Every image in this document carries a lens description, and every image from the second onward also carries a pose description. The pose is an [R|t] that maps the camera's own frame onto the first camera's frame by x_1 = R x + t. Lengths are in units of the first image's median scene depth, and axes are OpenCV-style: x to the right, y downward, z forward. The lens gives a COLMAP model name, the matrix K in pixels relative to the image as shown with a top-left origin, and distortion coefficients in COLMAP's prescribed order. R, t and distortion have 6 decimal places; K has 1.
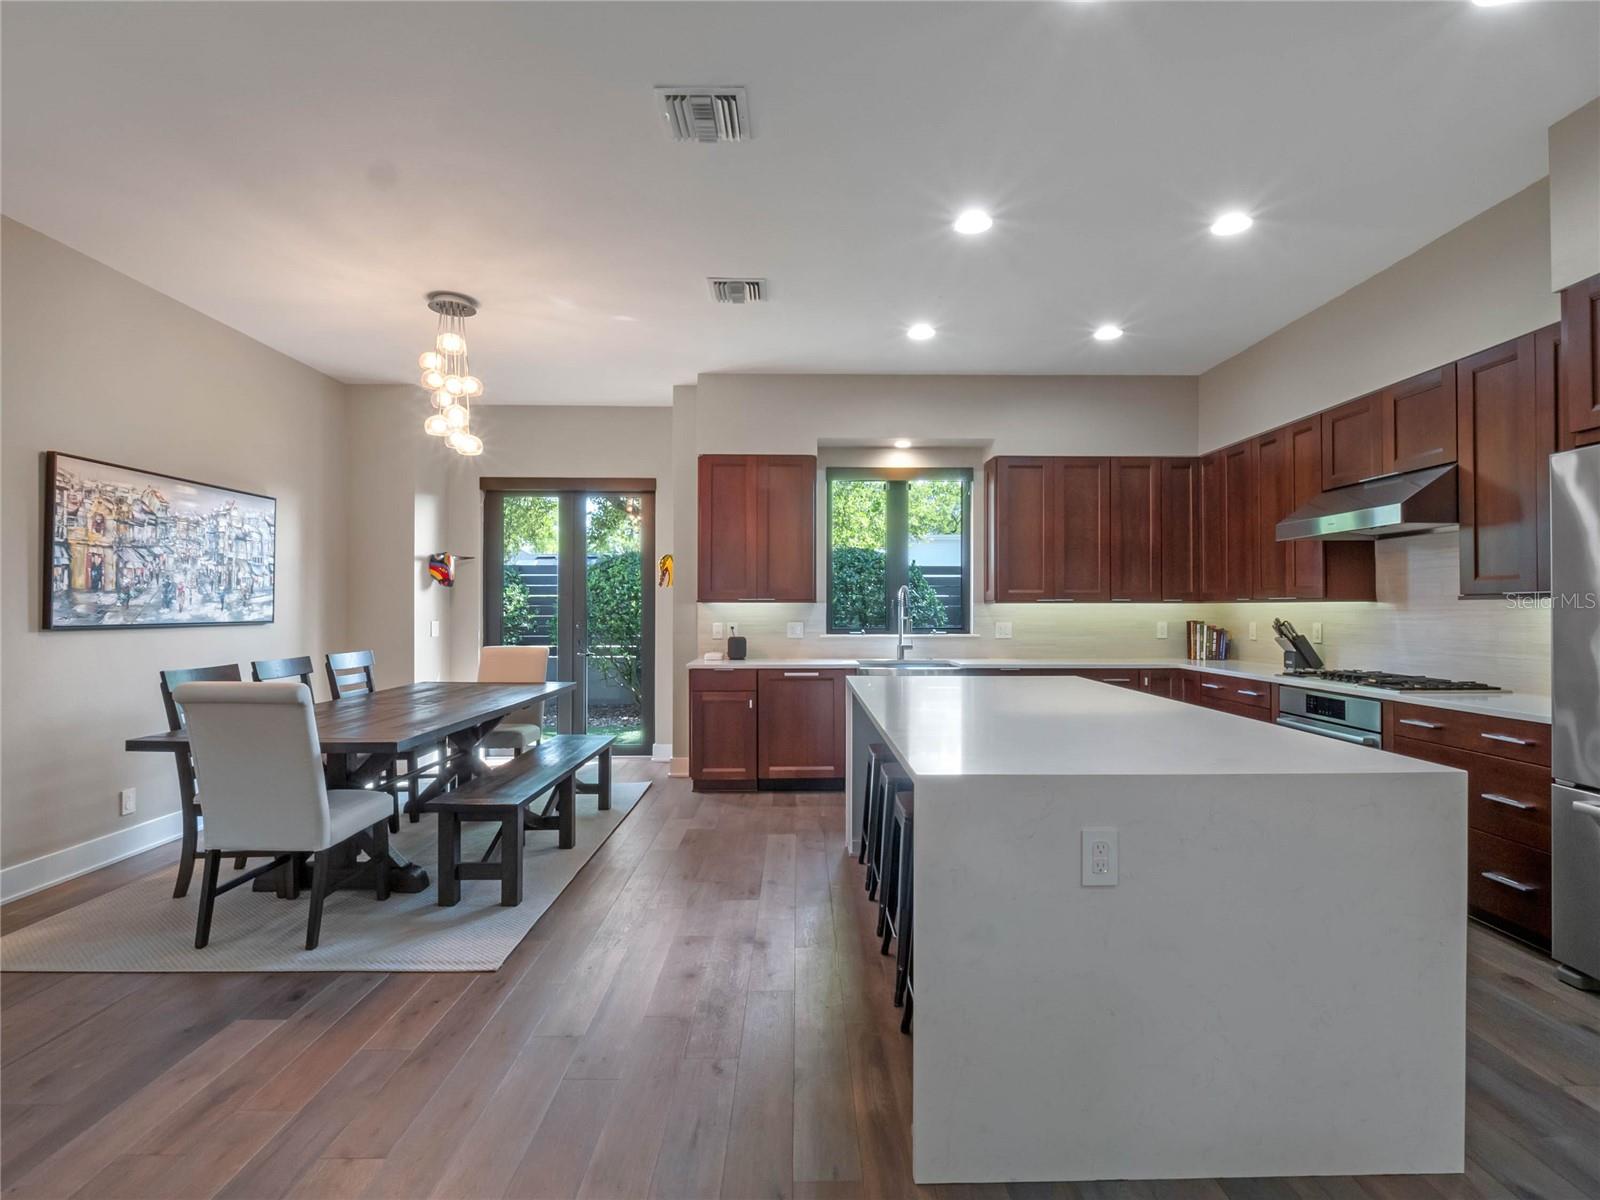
lens RADIAL K [[778.6, 0, 799.1], [0, 778.6, 601.7], [0, 0, 1]] dist [-0.011927, -0.005913]
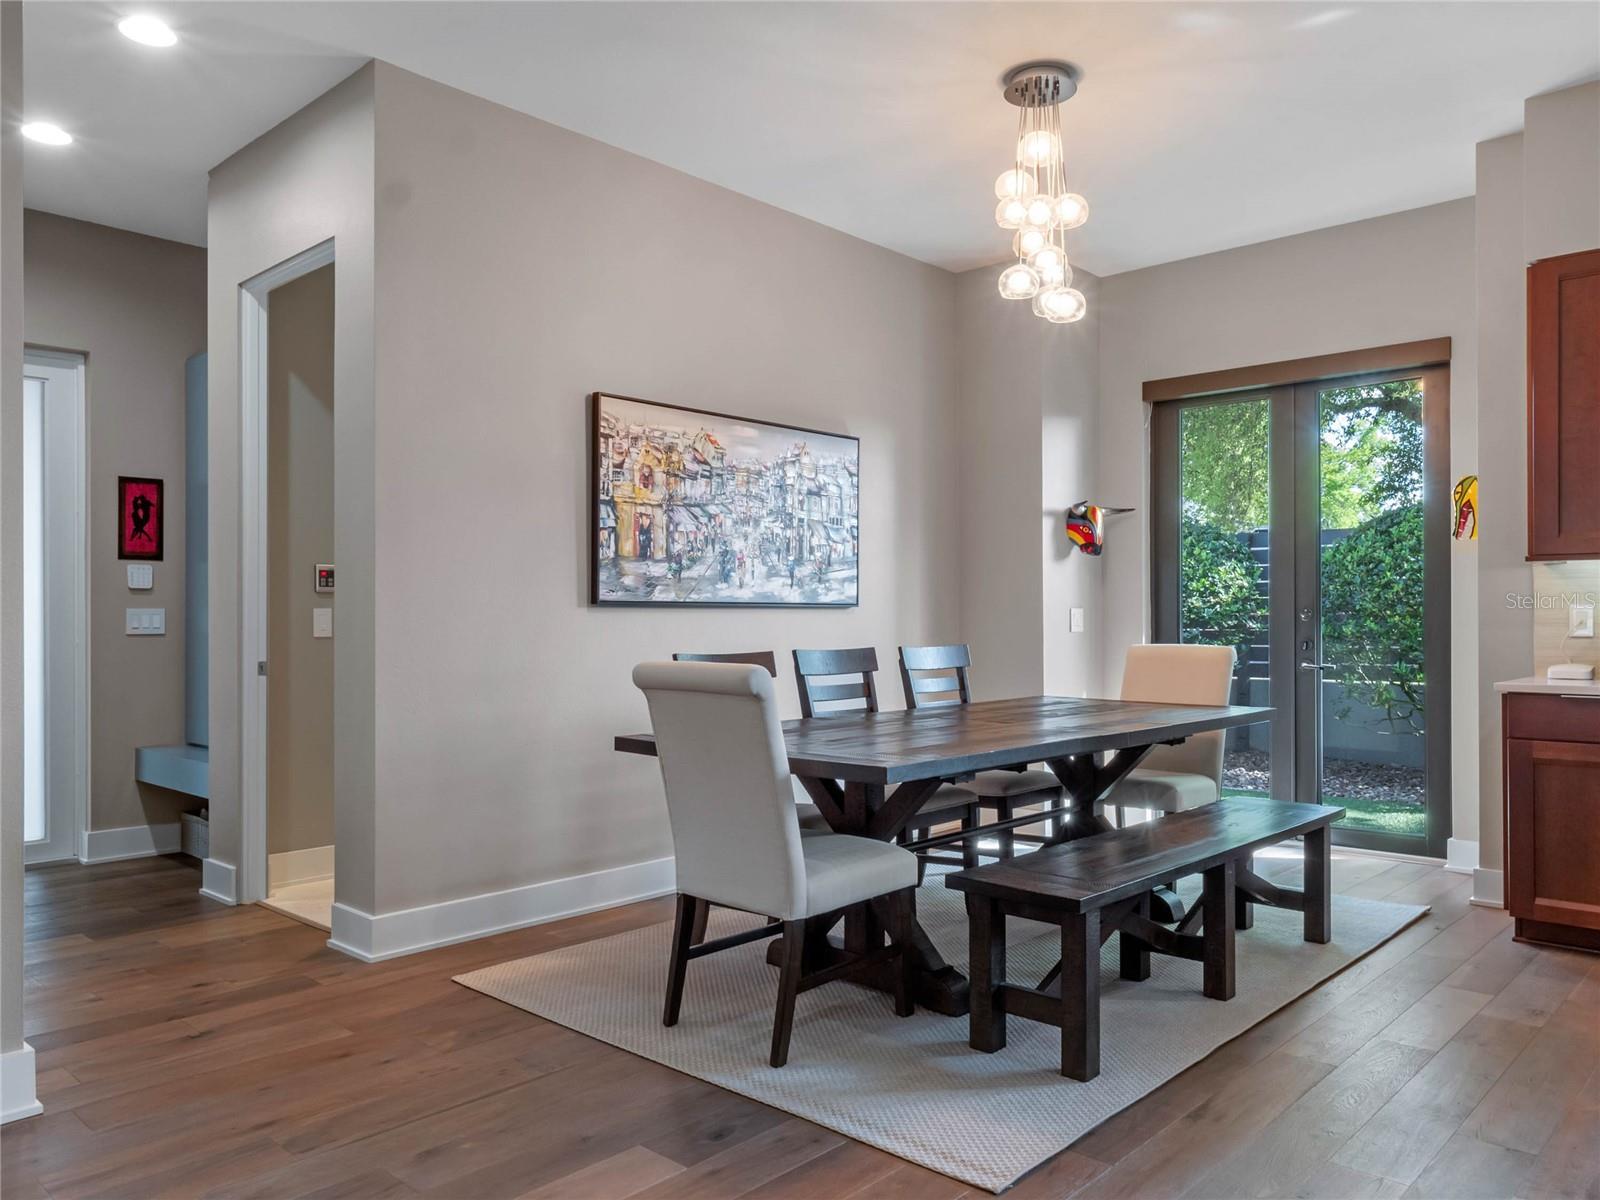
lens RADIAL K [[1148.3, 0, 801.3], [0, 1148.3, 612.9], [0, 0, 1]] dist [-0.004514, -0.000314]
pose [[0.728522, -0.003780, -0.685012, 0.037806], [0.007431, 0.999970, 0.002386, 0.032894], [0.684982, -0.006829, 0.728528, 0.171995]]
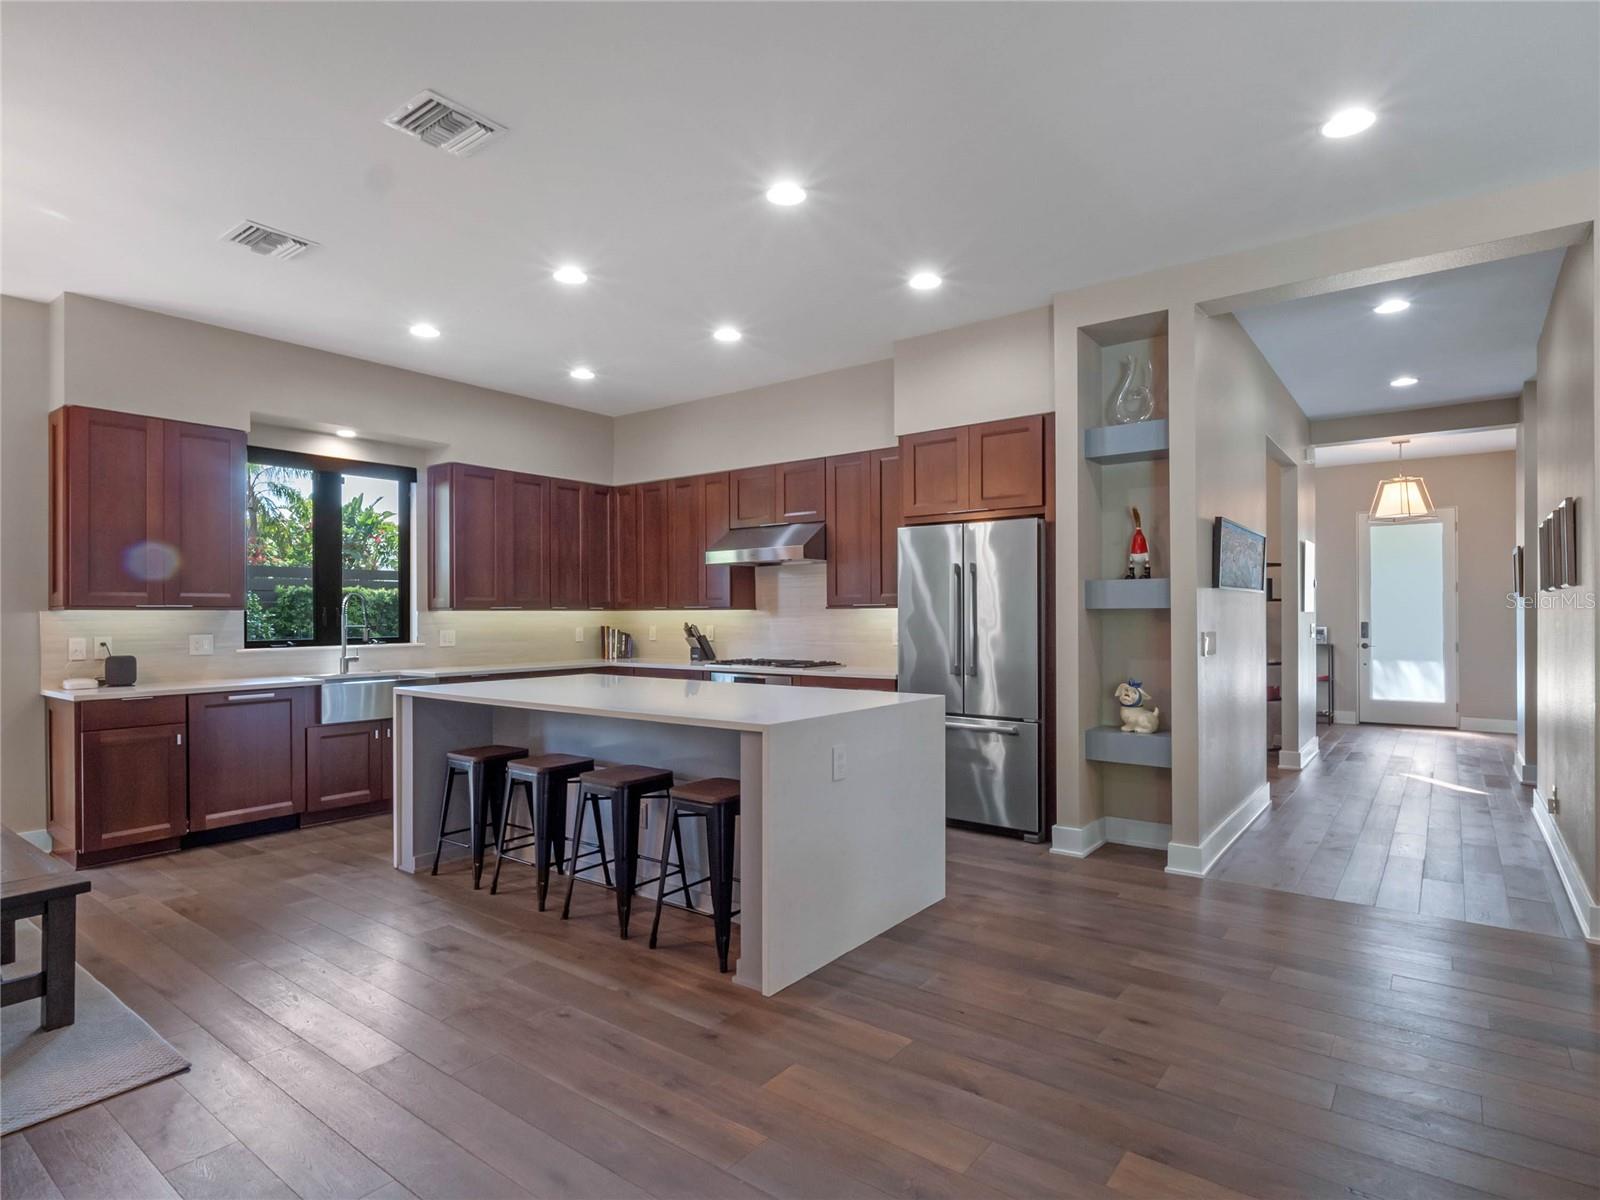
lens RADIAL K [[856.9, 0, 810.3], [0, 856.9, 605.6], [0, 0, 1]] dist [-0.005979, -0.001875]
pose [[0.607443, 0.004999, 0.794347, -0.389576], [-0.001838, 0.999986, -0.004887, -0.000273], [-0.794361, 0.001509, 0.607444, -0.028676]]
